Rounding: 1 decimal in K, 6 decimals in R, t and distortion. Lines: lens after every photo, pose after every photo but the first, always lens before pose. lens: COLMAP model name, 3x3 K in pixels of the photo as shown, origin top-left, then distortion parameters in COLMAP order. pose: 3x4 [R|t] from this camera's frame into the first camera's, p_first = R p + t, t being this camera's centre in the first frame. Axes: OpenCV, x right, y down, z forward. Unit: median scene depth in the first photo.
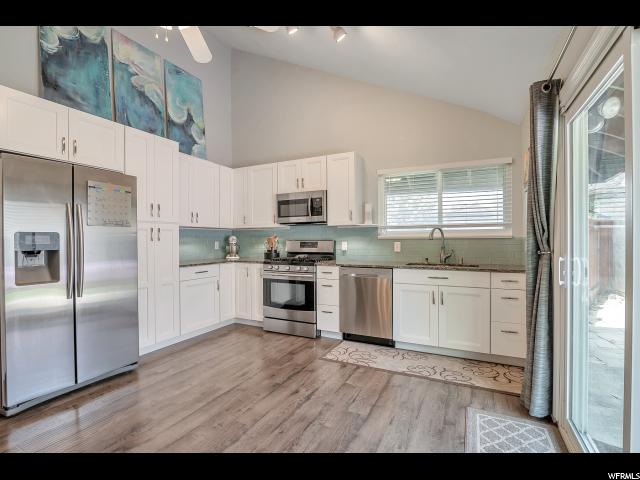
lens RADIAL K [[318.9, 0, 320.0], [0, 318.9, 240.0], [0, 0, 1]] dist [-0.016039, -0.000204]
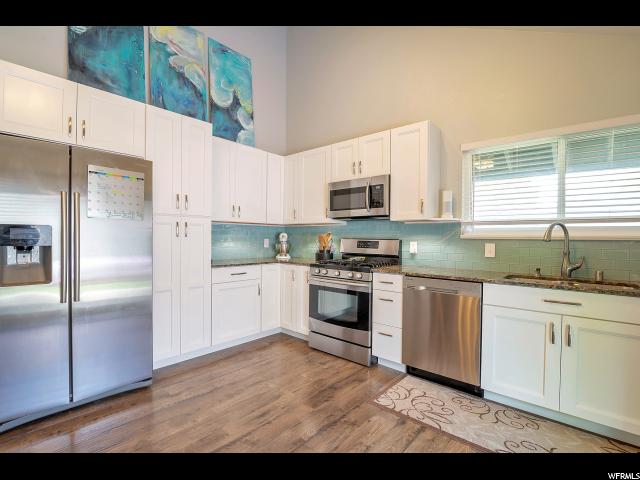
lens RADIAL K [[312.8, 0, 315.5], [0, 312.8, 239.4], [0, 0, 1]] dist [-0.016645, 0.000044]
pose [[0.964524, 0.016129, -0.263503, 0.052961], [-0.015254, 0.999869, 0.005364, -0.000787], [0.263555, -0.001154, 0.964644, 0.240924]]
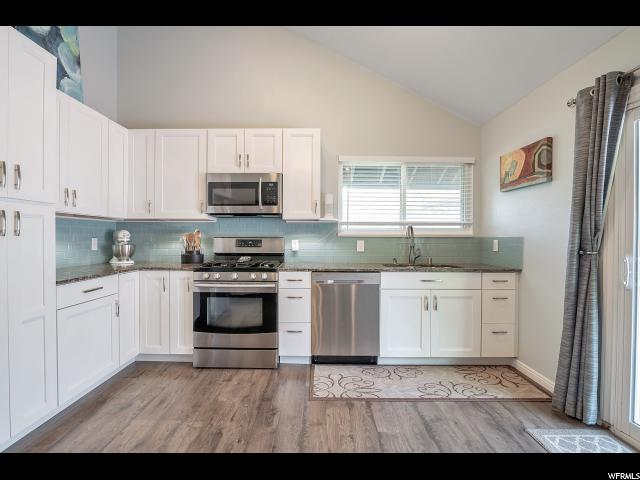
lens RADIAL K [[312.8, 0, 315.5], [0, 312.8, 239.4], [0, 0, 1]] dist [-0.016645, 0.000044]
pose [[0.891866, 0.005919, 0.452262, -0.270215], [-0.008311, 0.999960, 0.003303, 0.001606], [-0.452224, -0.006704, 0.891879, 0.305741]]
